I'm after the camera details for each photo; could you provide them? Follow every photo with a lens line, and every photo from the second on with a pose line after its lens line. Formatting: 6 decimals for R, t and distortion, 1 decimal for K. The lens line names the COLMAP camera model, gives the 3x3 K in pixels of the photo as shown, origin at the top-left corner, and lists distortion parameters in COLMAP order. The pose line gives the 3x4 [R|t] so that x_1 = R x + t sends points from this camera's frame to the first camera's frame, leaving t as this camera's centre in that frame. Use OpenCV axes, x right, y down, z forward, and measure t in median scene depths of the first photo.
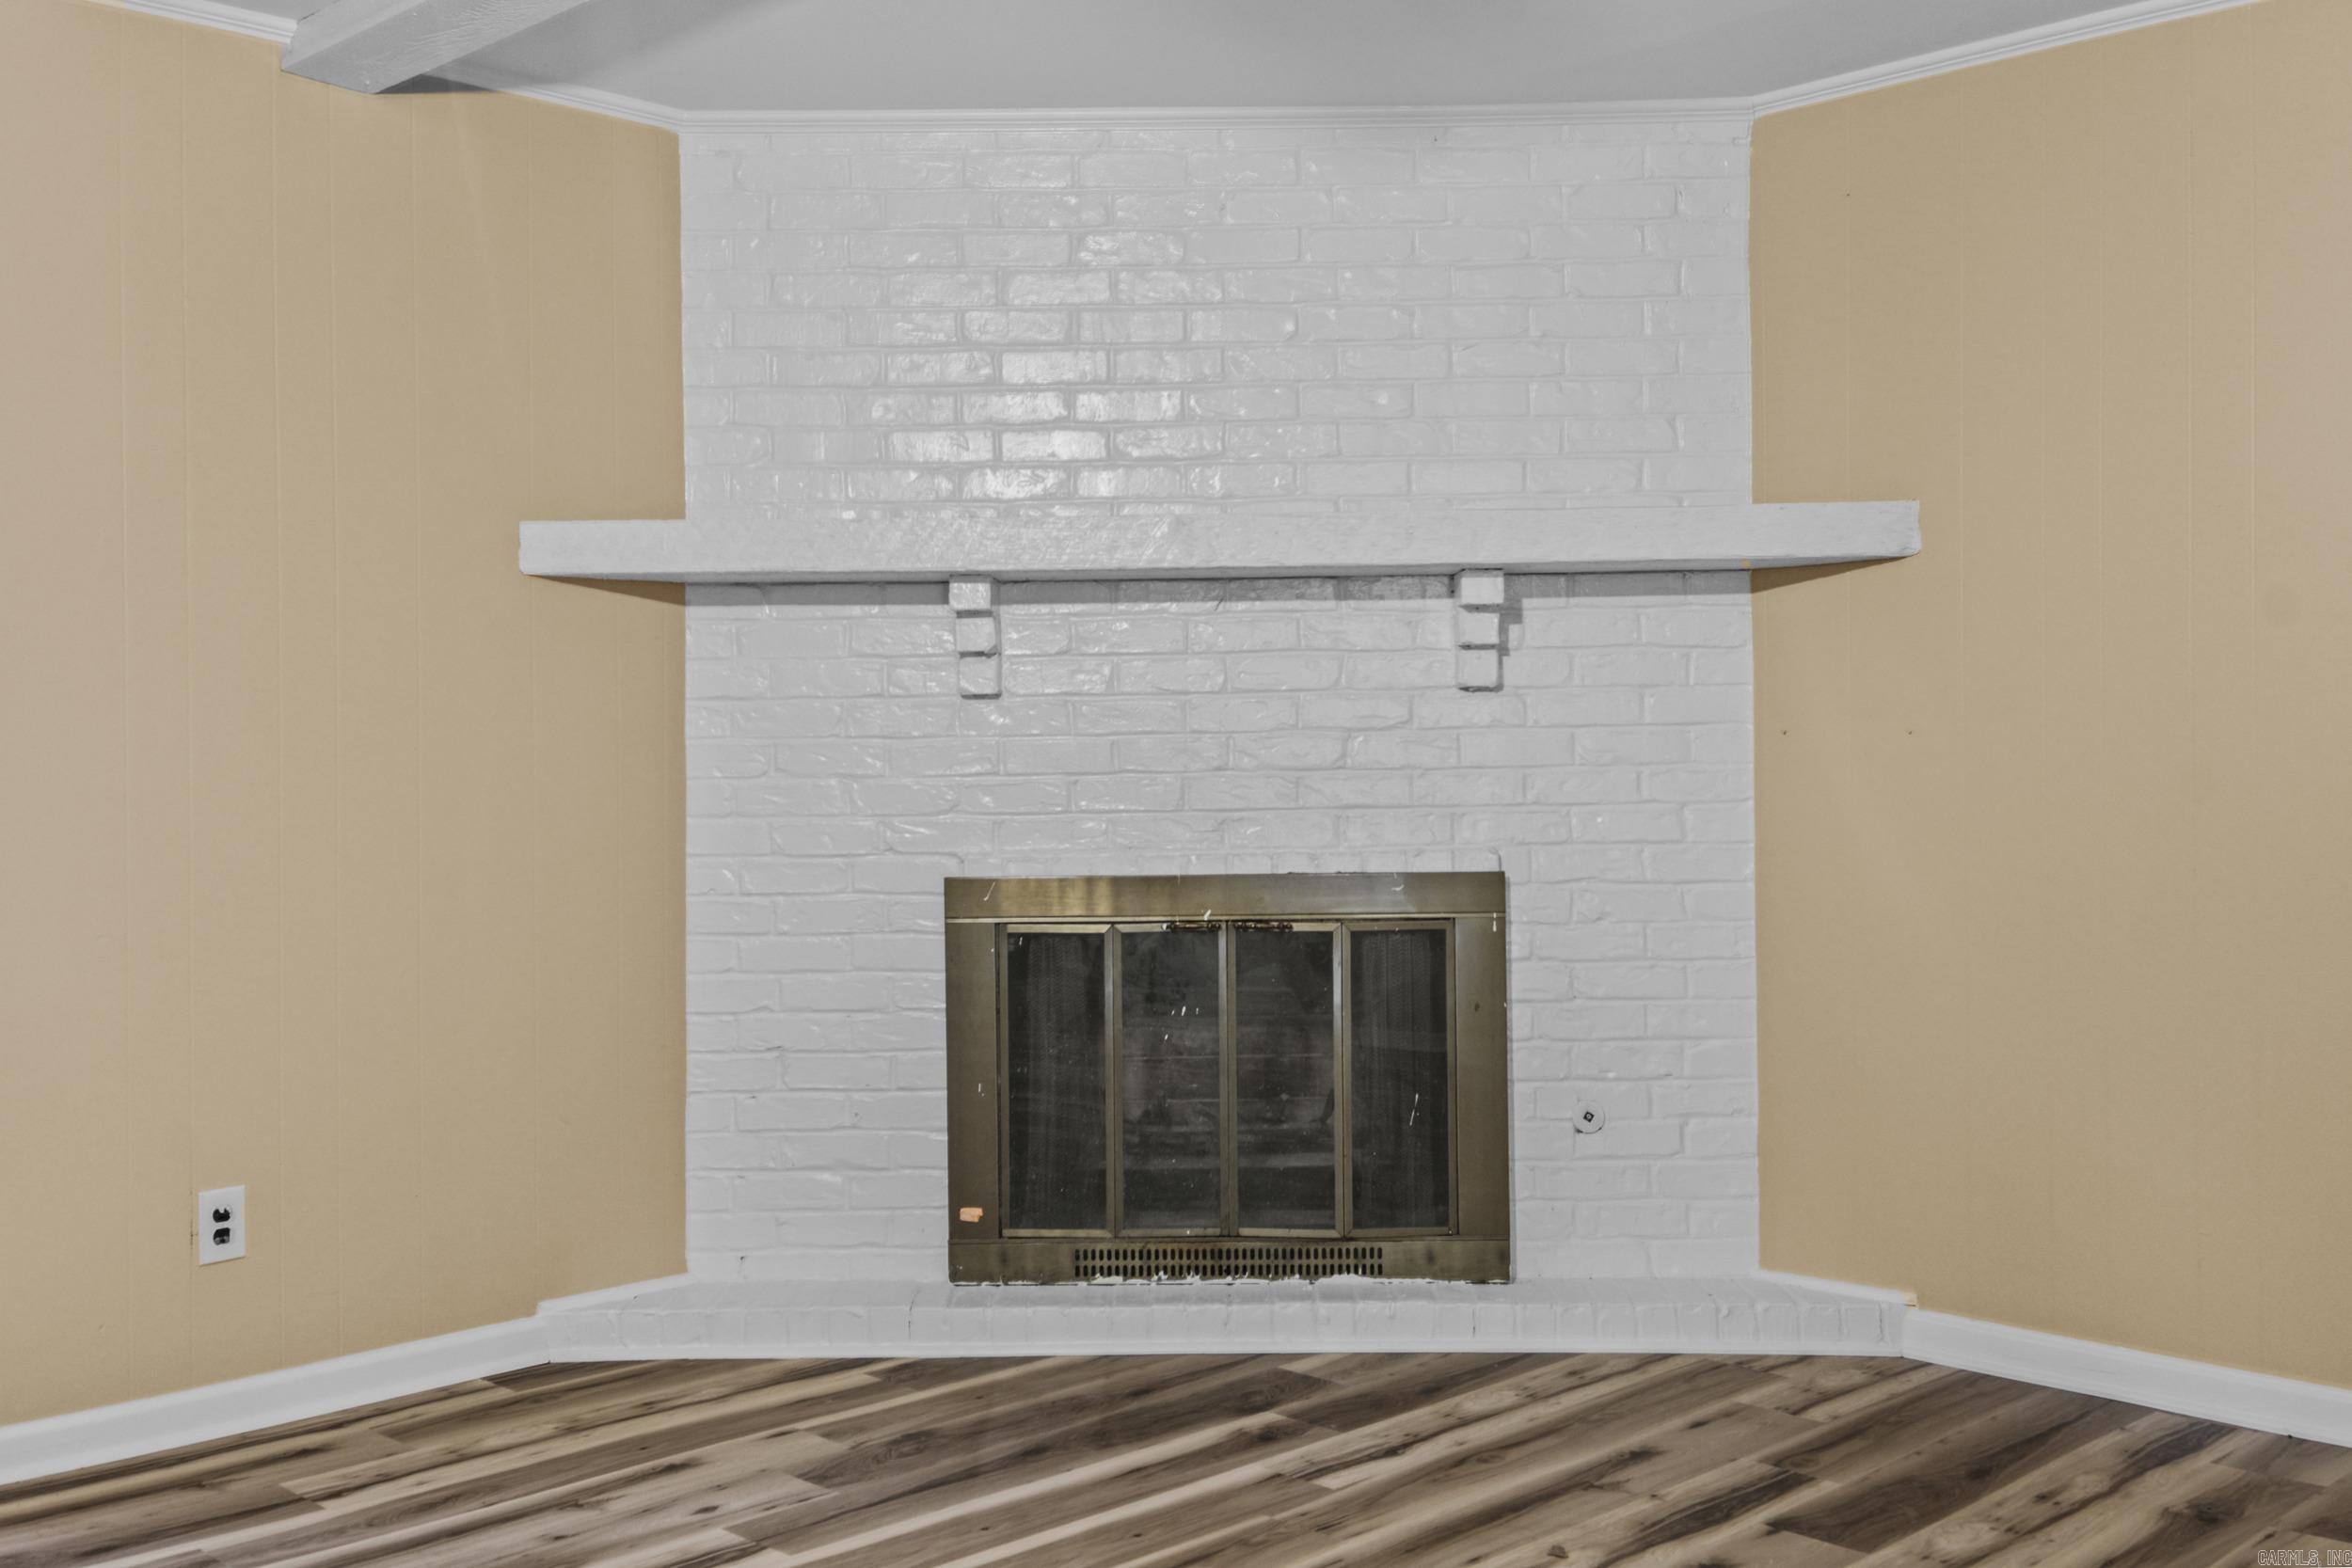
lens RADIAL K [[2263.9, 0, 1138.2], [0, 2263.9, 756.0], [0, 0, 1]] dist [0.044862, 0.000000]
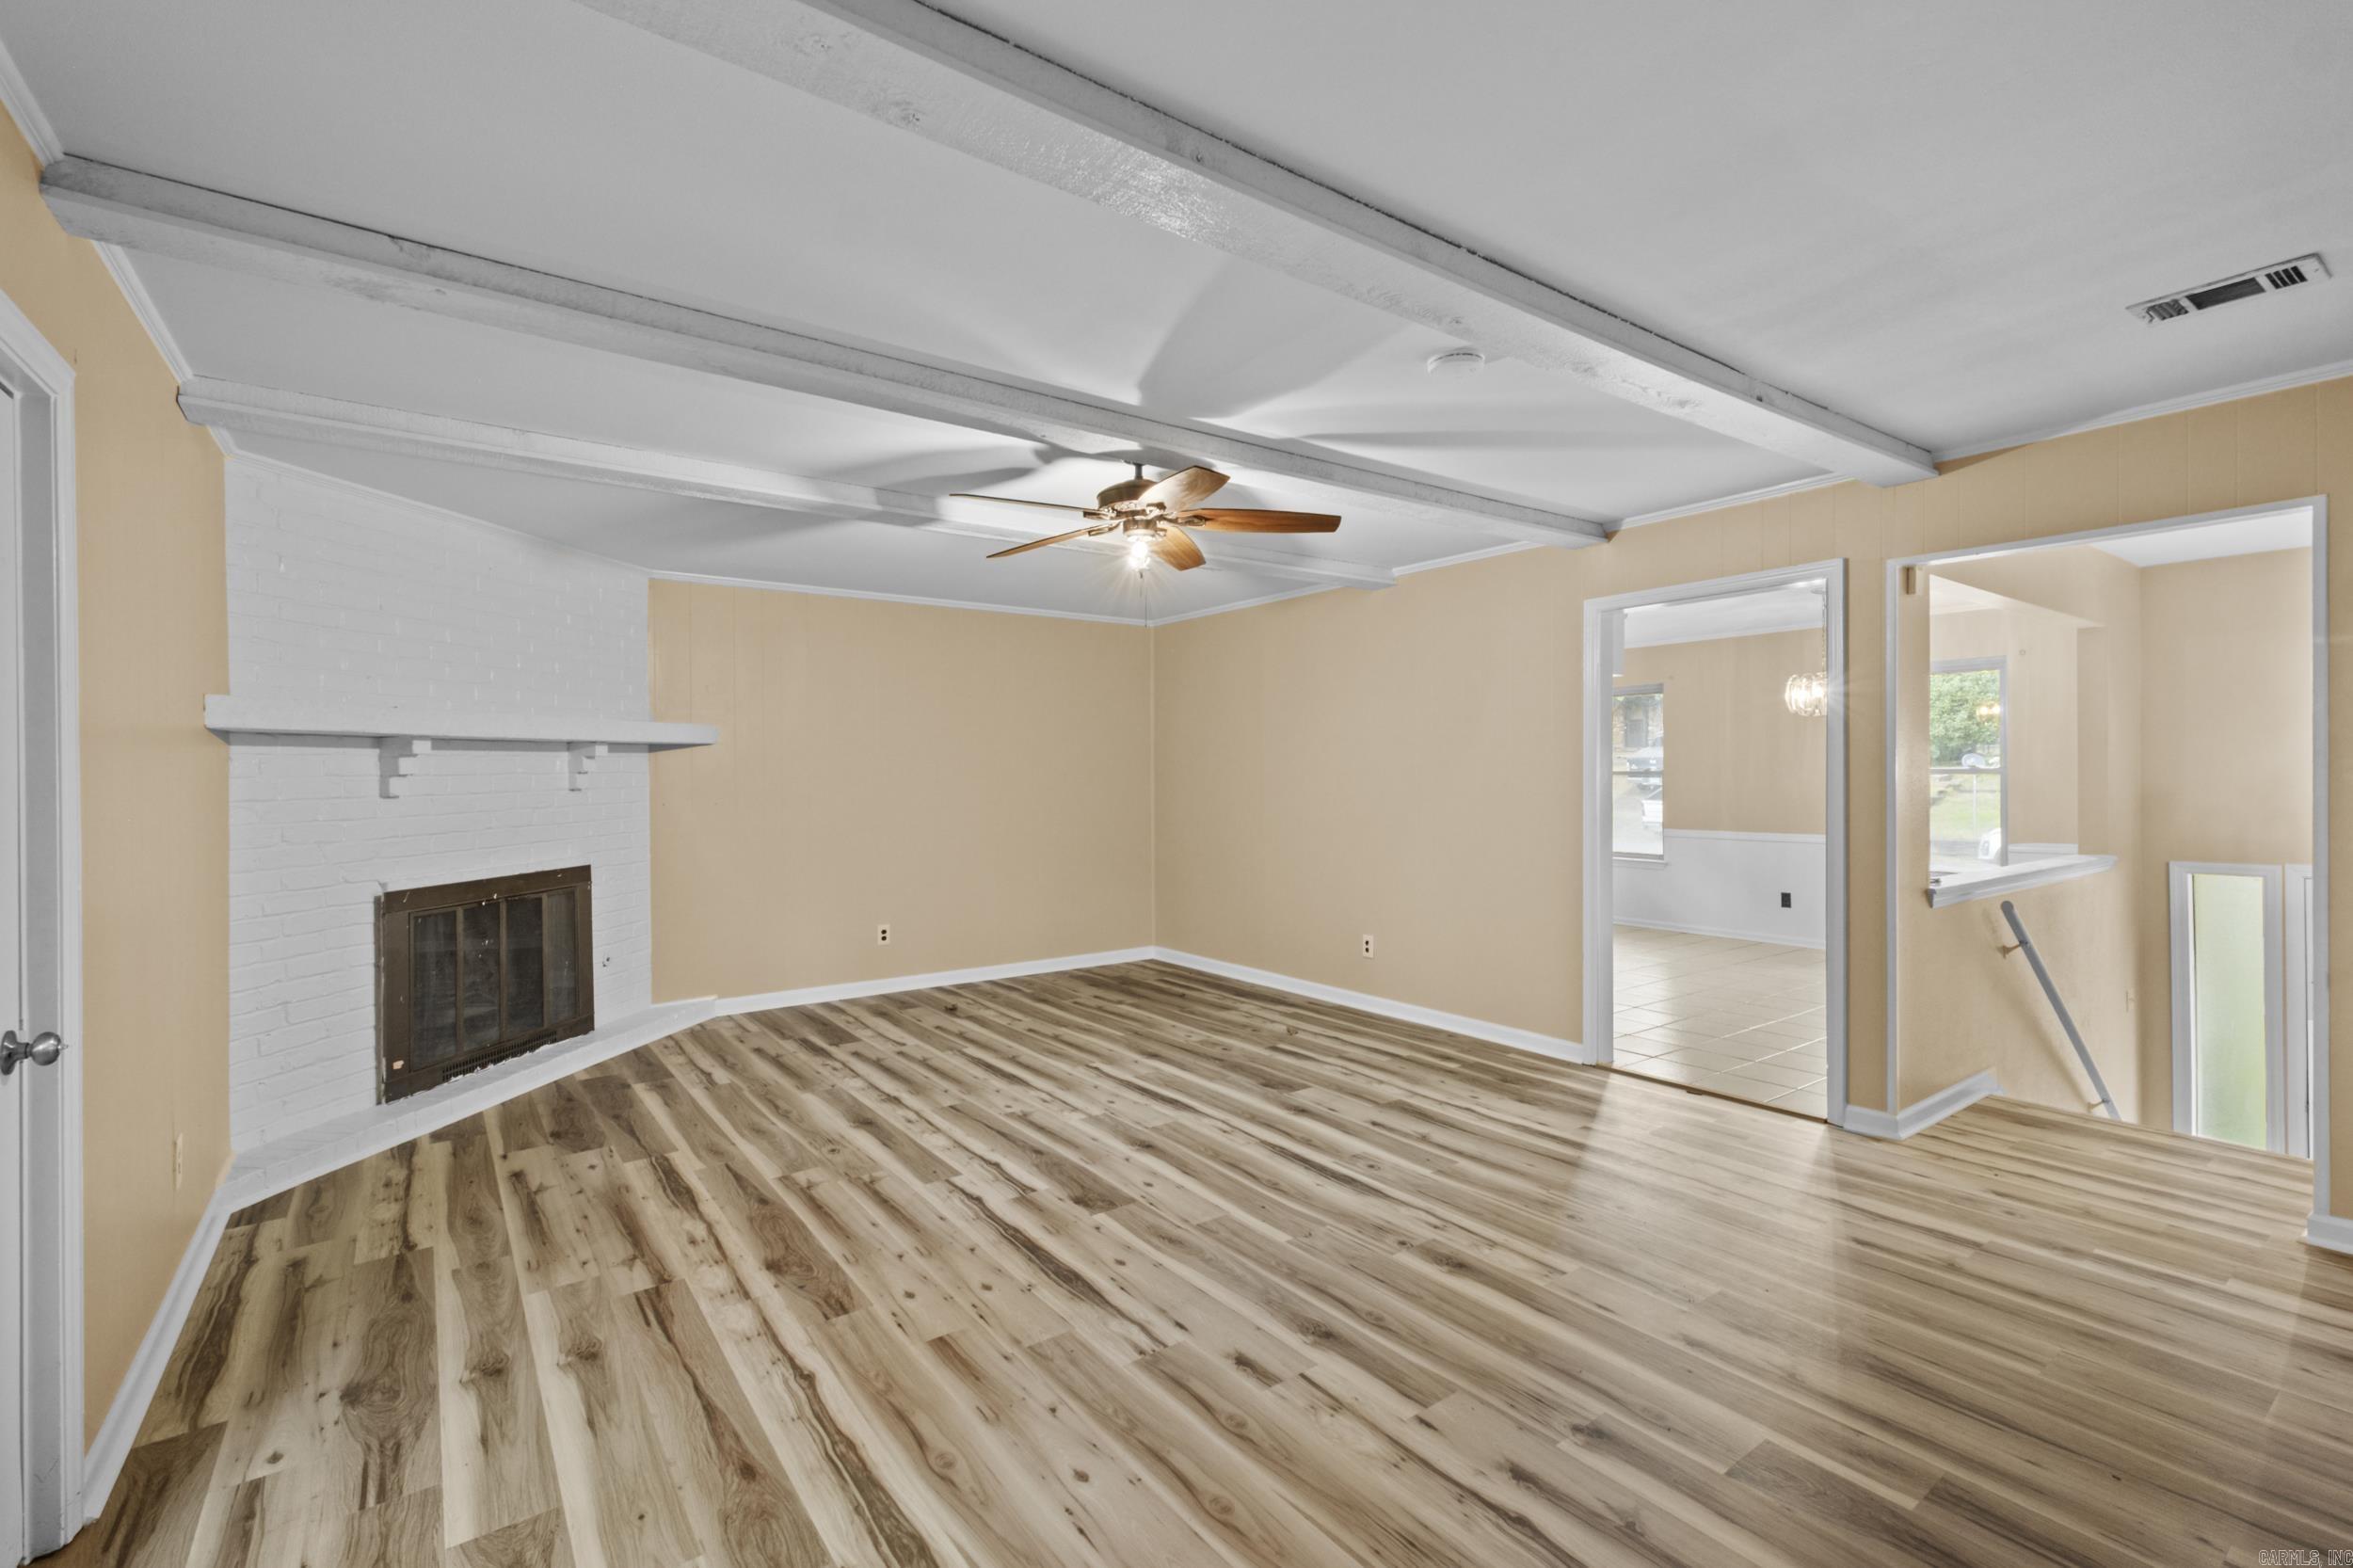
lens RADIAL K [[1025.7, 0, 1188.6], [0, 1025.7, 782.4], [0, 0, 1]] dist [0.009527, 0.000227]
pose [[0.129785, -0.003962, 0.991534, -0.858460], [0.006655, 0.999973, 0.003125, -0.037480], [-0.991520, 0.006193, 0.129808, 0.214510]]
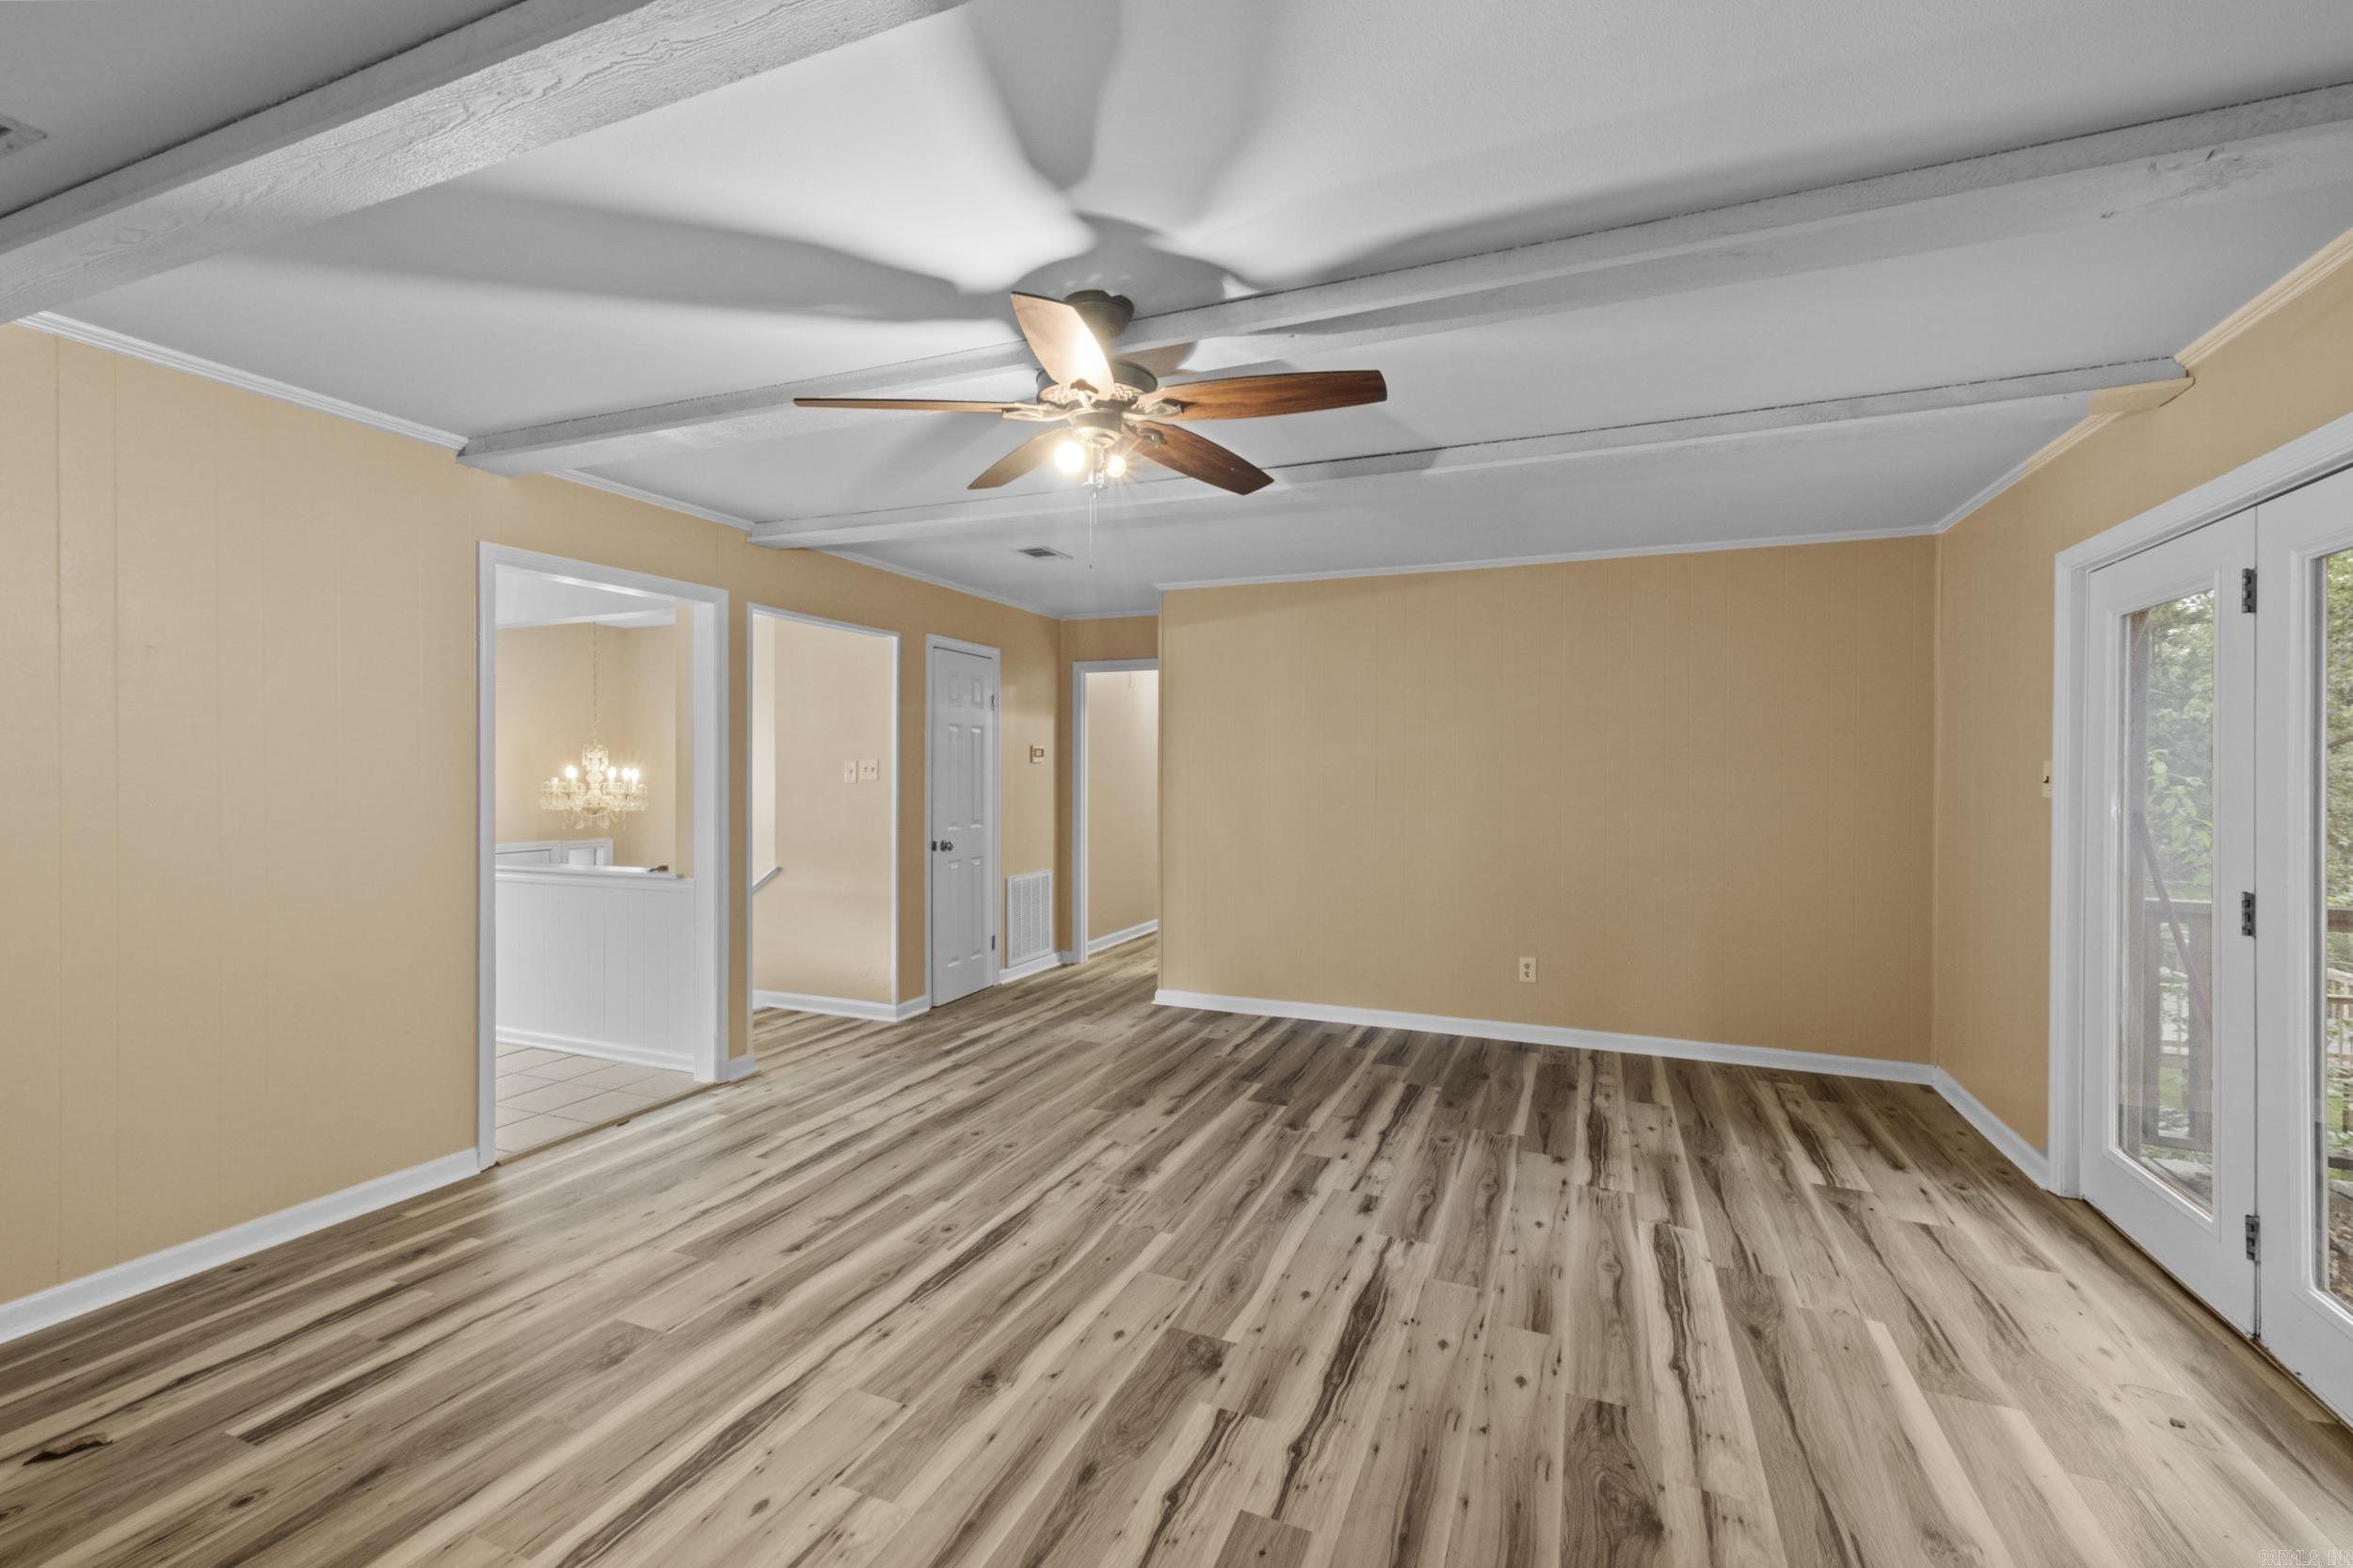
lens RADIAL K [[1025.7, 0, 1144.4], [0, 1025.7, 763.2], [0, 0, 1]] dist [0.009527, 0.000227]
pose [[-0.926443, -0.001061, -0.376434, 0.060884], [0.001090, 0.999984, -0.005499, -0.043056], [0.376434, -0.005505, -0.926427, 0.848023]]
